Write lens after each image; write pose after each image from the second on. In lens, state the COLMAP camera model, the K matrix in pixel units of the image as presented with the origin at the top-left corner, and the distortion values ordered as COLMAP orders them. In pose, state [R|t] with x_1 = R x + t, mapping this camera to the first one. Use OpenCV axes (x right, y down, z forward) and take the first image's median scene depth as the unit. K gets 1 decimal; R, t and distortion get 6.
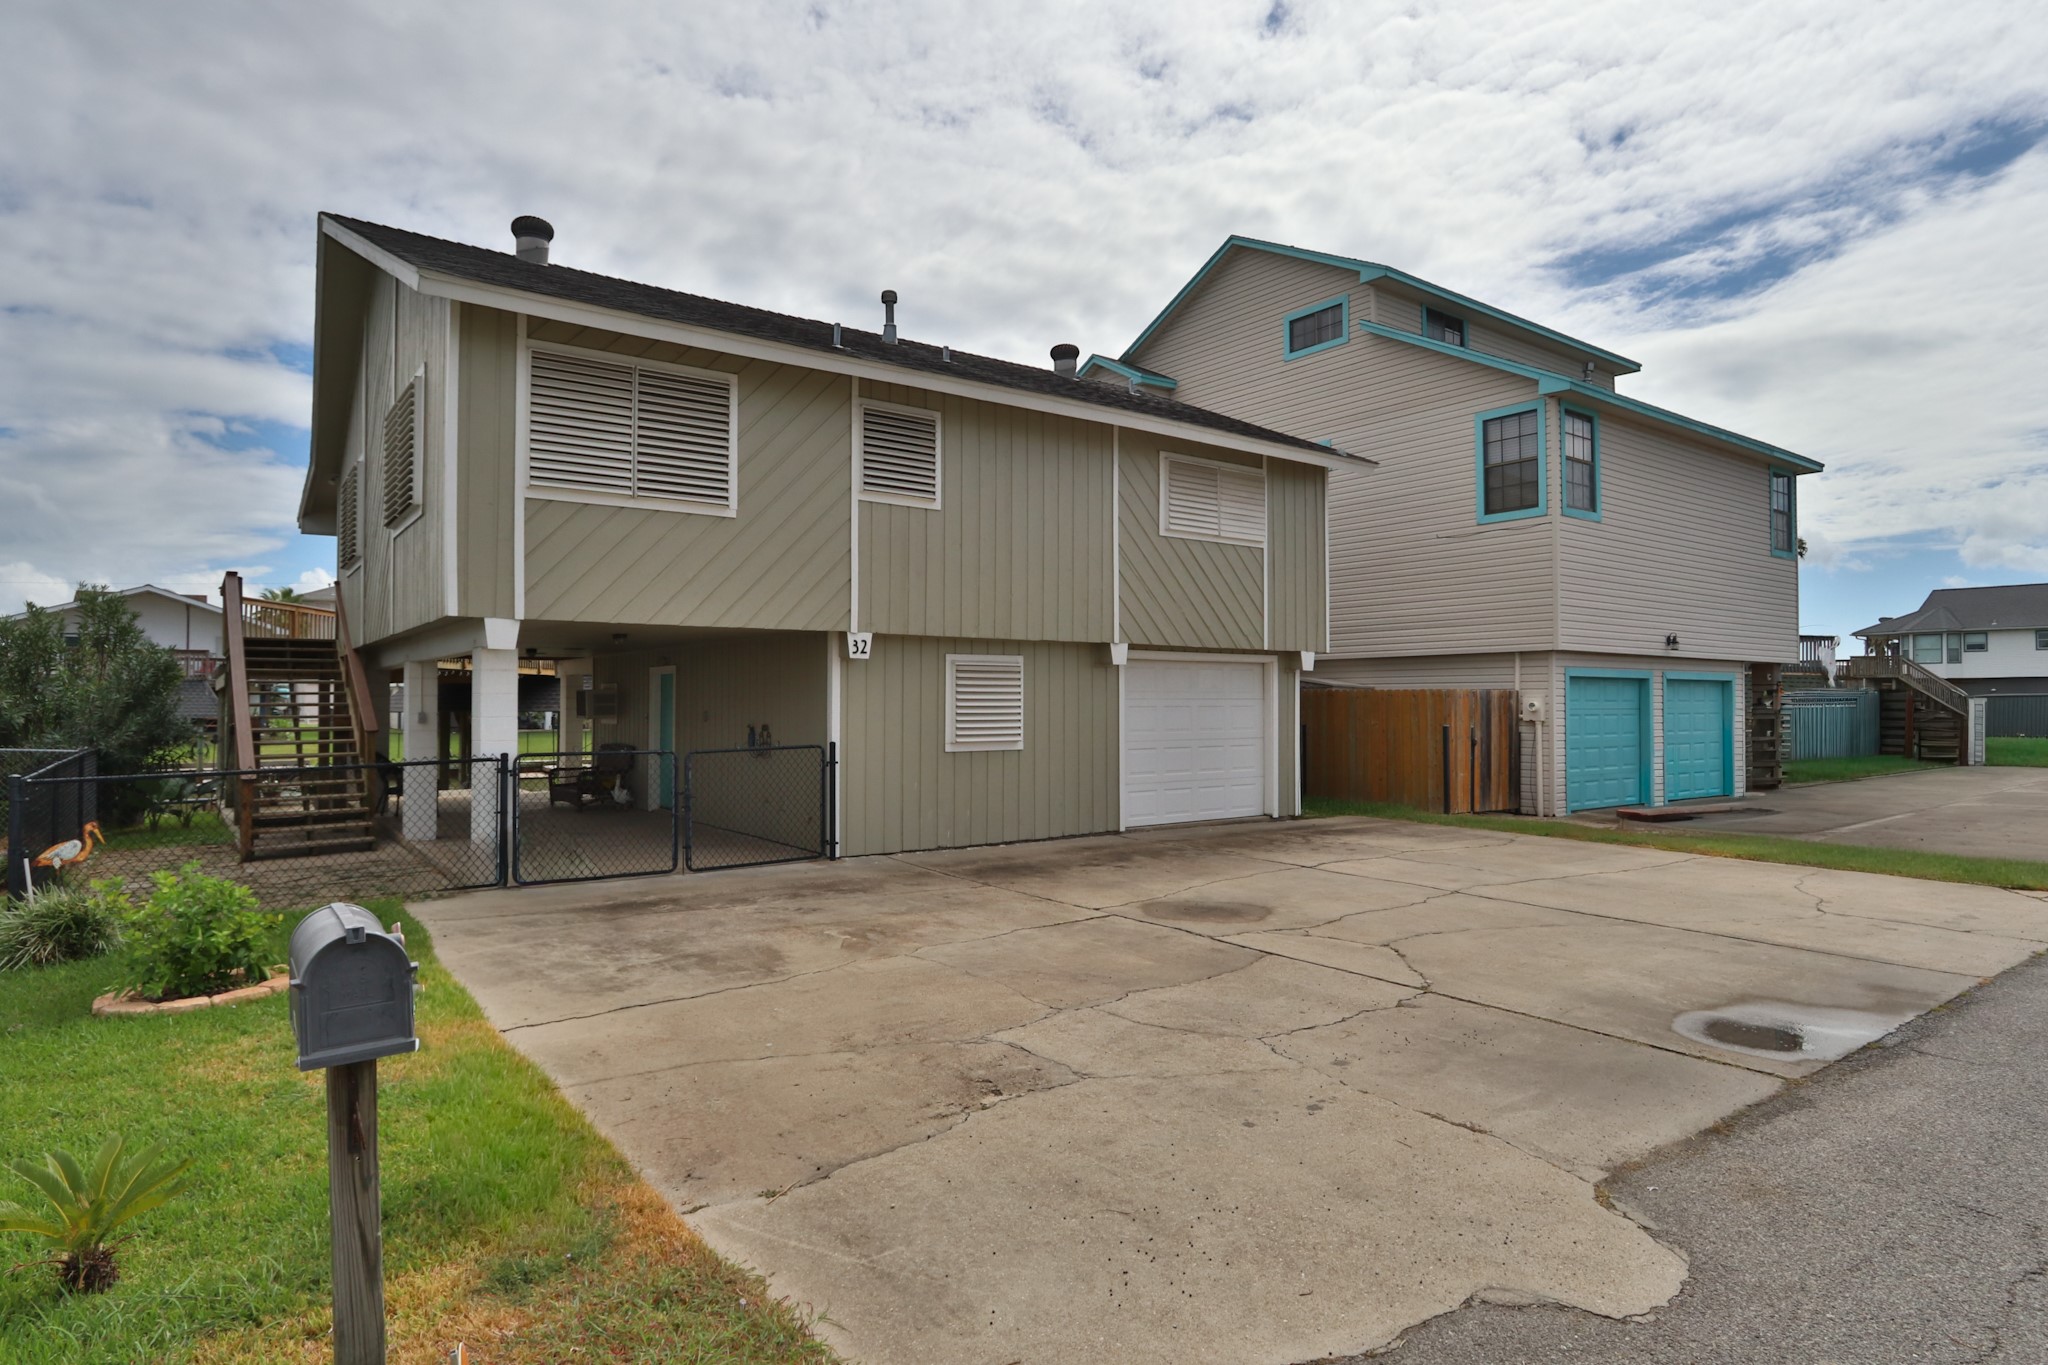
lens RADIAL K [[1148.5, 0, 1019.5], [0, 1148.5, 647.5], [0, 0, 1]] dist [-0.018668, -0.002356]
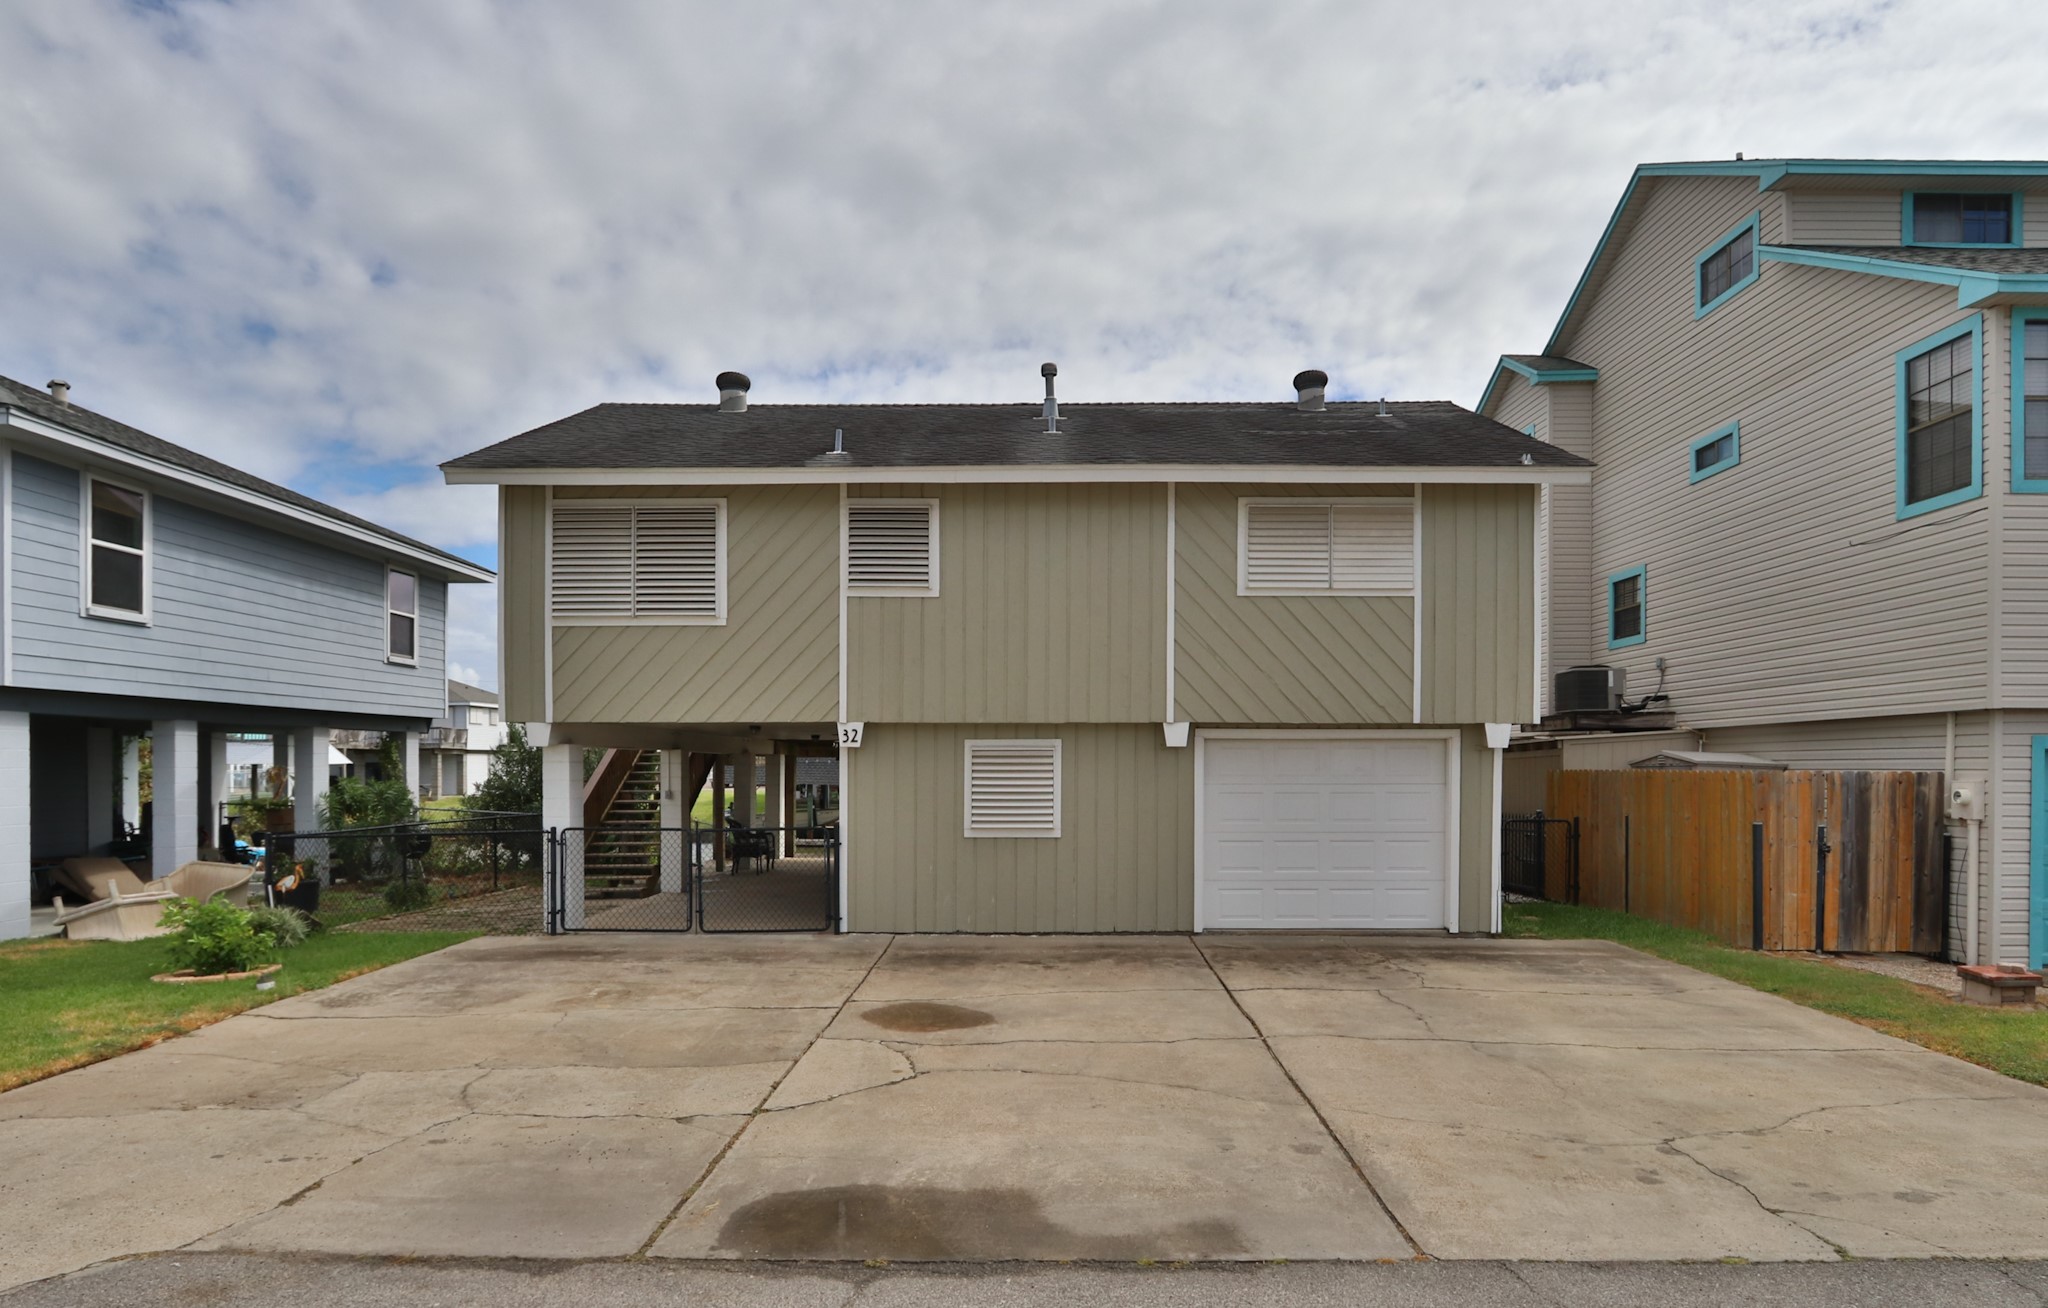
lens RADIAL K [[1179.3, 0, 1019.4], [0, 1179.3, 747.8], [0, 0, 1]] dist [-0.013214, -0.000108]
pose [[0.794581, -0.005618, -0.607132, 0.549963], [0.029114, 0.999159, 0.028859, -0.014146], [0.606460, -0.040607, 0.794077, 0.197796]]
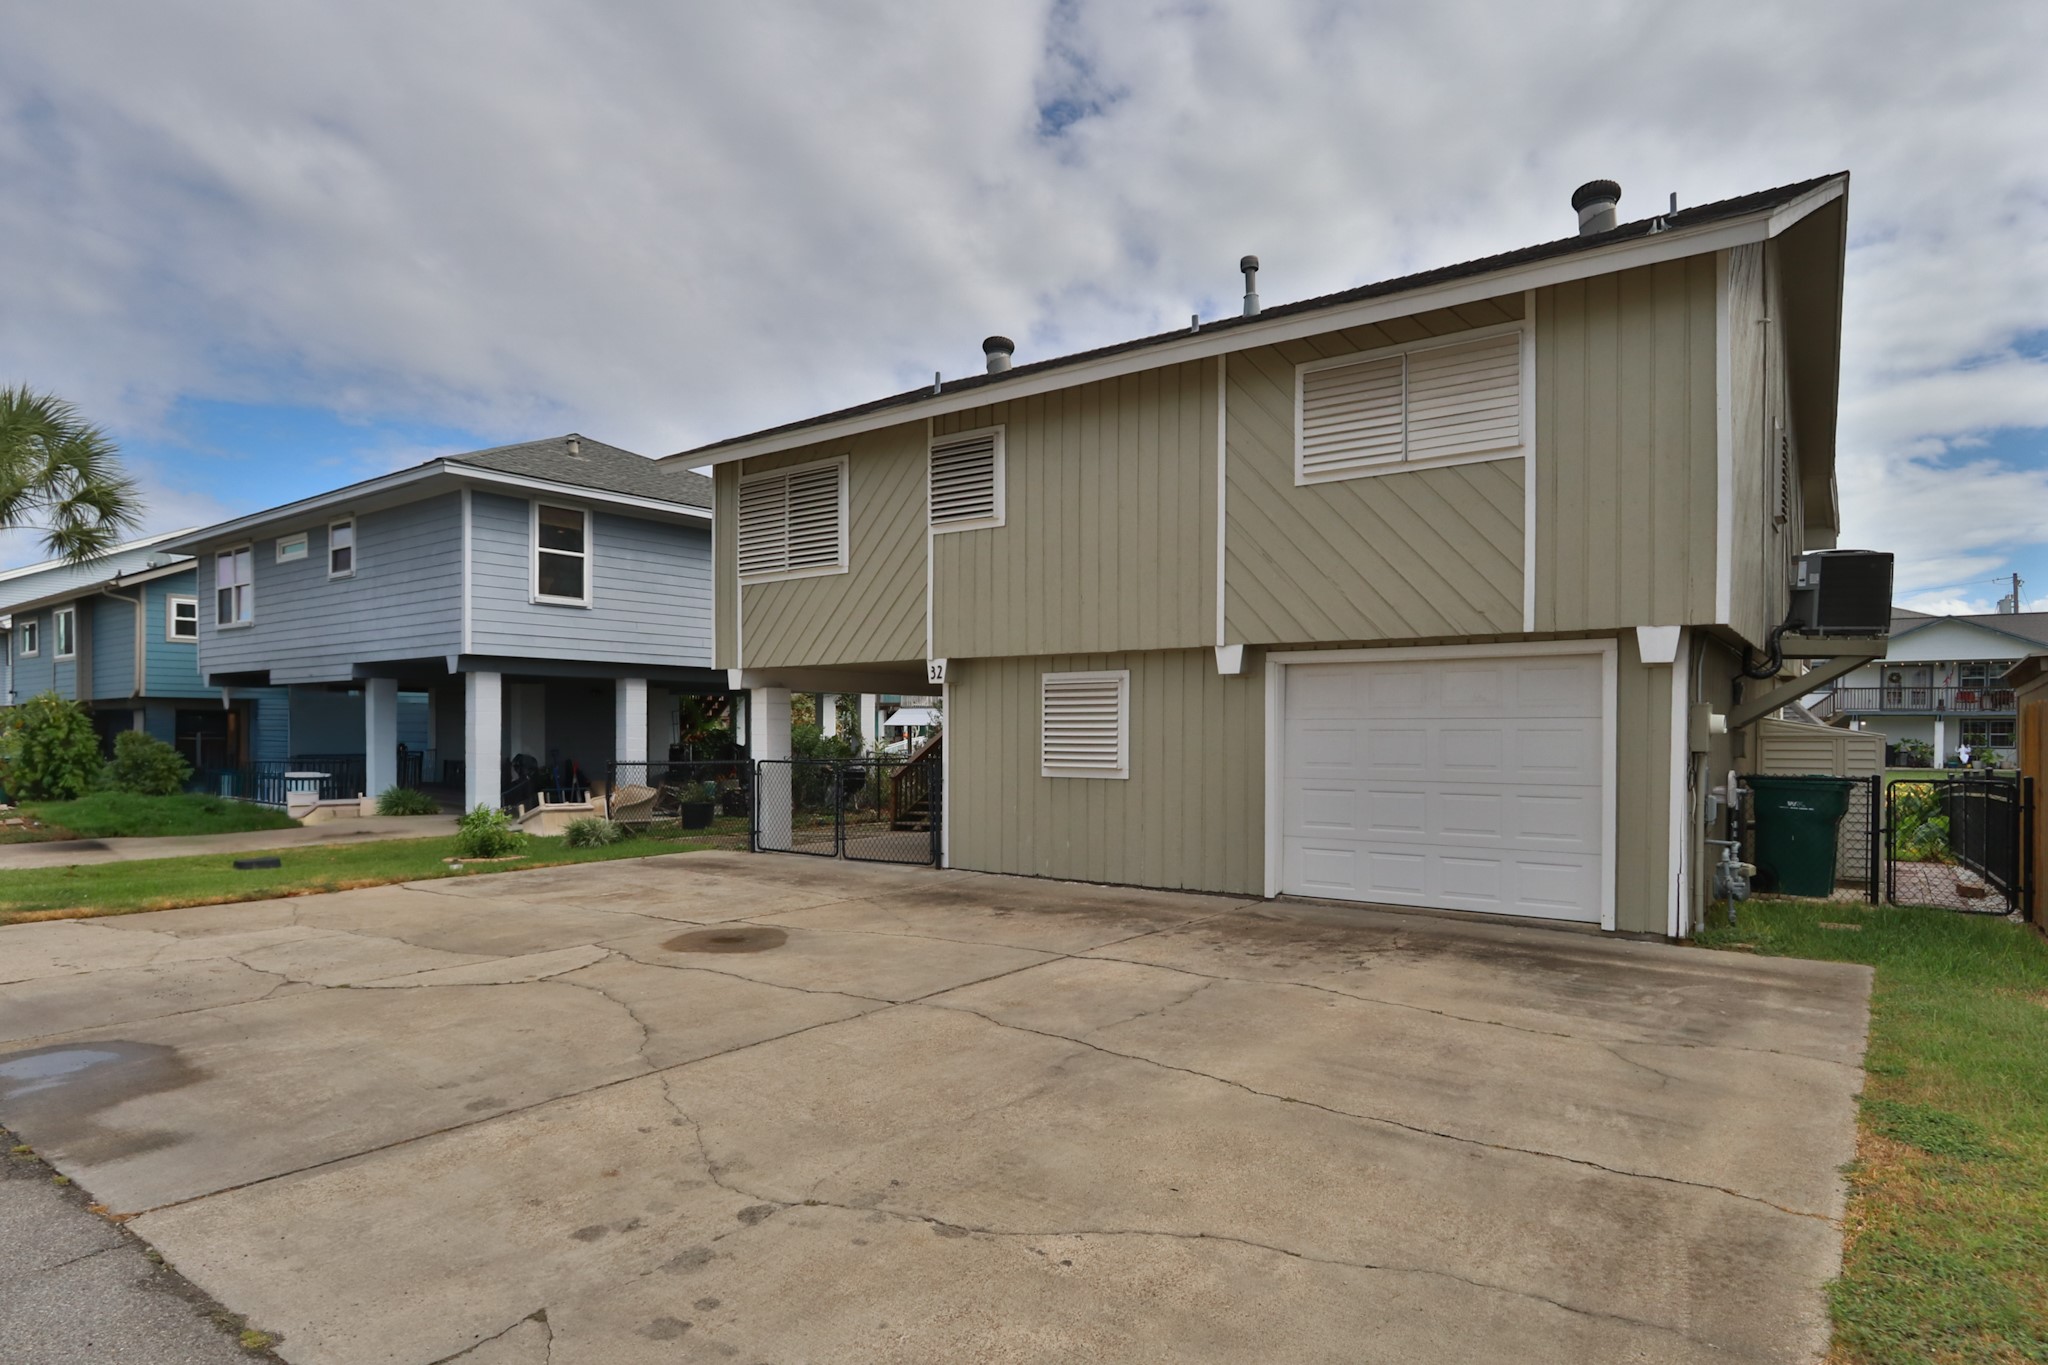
lens RADIAL K [[1126.6, 0, 1027.7], [0, 1126.6, 708.8], [0, 0, 1]] dist [-0.011058, -0.000031]
pose [[0.293821, -0.014171, -0.955755, 0.758060], [0.047823, 0.998856, -0.000108, 0.031835], [0.954663, -0.045676, 0.294163, 0.658396]]
